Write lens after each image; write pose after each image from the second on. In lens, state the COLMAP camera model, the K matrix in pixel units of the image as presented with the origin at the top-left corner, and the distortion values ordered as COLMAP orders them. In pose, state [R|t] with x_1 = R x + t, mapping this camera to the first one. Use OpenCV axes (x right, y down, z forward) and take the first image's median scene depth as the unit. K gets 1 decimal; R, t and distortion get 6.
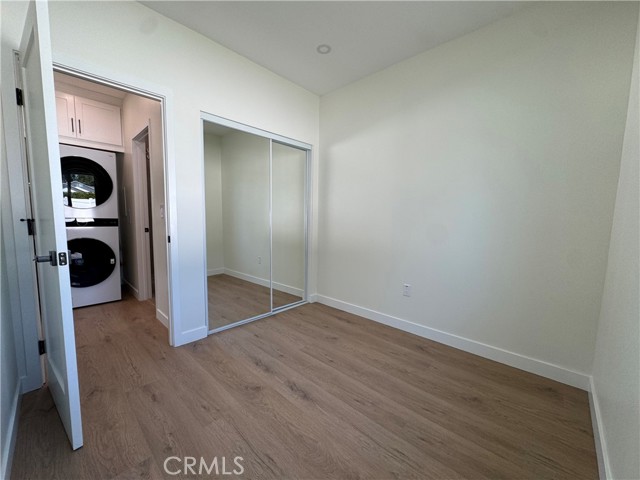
lens RADIAL K [[255.8, 0, 320.0], [0, 255.8, 240.0], [0, 0, 1]] dist [0.000135, 0.000010]
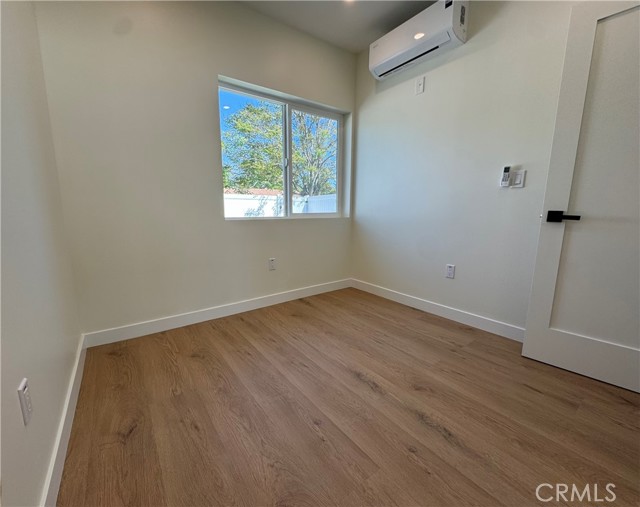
lens RADIAL K [[268.2, 0, 320.0], [0, 268.2, 253.5], [0, 0, 1]] dist [-0.000940, -0.000094]
pose [[-0.988381, -0.035640, 0.147762, -0.046293], [0.003245, 0.966952, 0.254938, -0.059282], [-0.151965, 0.252455, -0.955601, 1.760624]]
